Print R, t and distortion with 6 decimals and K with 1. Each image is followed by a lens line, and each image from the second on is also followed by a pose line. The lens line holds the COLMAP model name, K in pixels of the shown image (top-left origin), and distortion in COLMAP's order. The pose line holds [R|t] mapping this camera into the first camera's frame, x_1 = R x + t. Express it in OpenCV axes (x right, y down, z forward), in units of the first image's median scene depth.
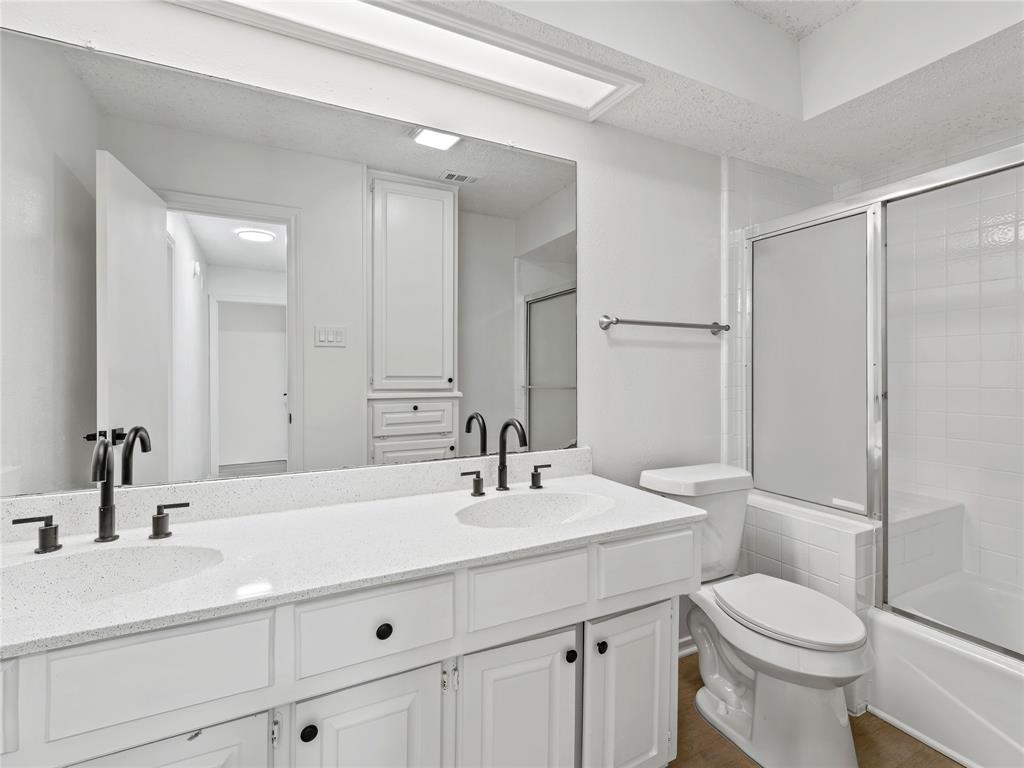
lens RADIAL K [[484.6, 0, 501.4], [0, 484.6, 381.0], [0, 0, 1]] dist [-0.001336, -0.000128]
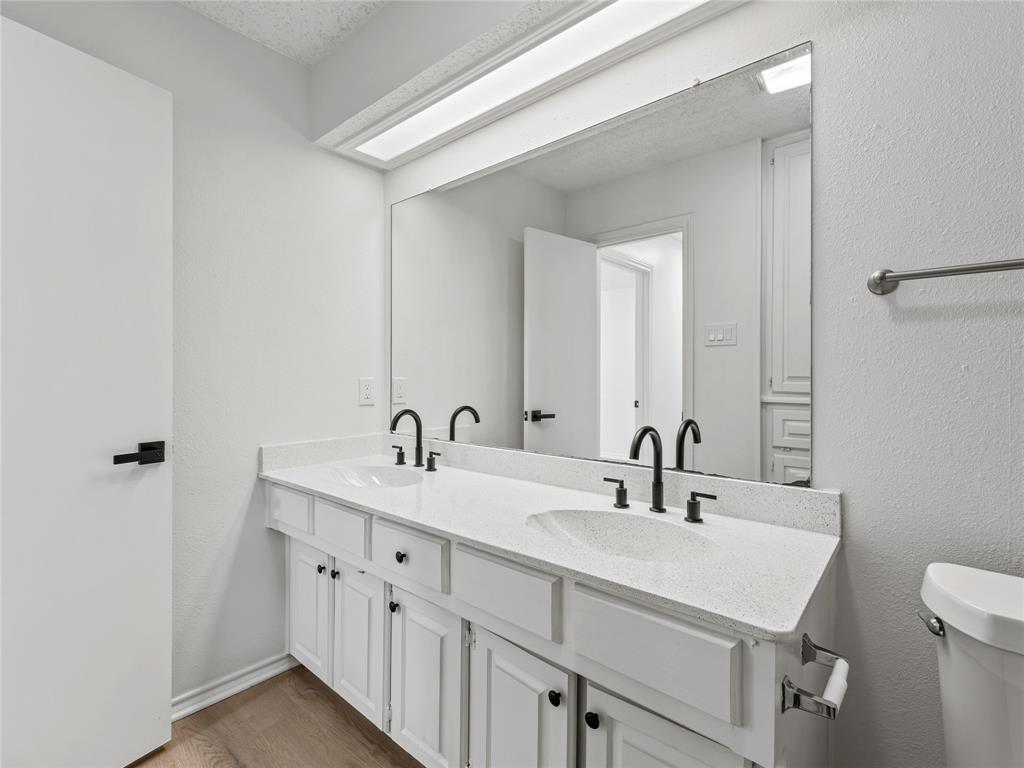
lens RADIAL K [[484.6, 0, 502.7], [0, 484.6, 375.8], [0, 0, 1]] dist [-0.001336, -0.000128]
pose [[0.376207, 0.002436, -0.926532, 0.660358], [-0.015626, 0.999871, -0.003716, -0.001472], [0.926404, 0.015876, 0.376196, 0.422957]]
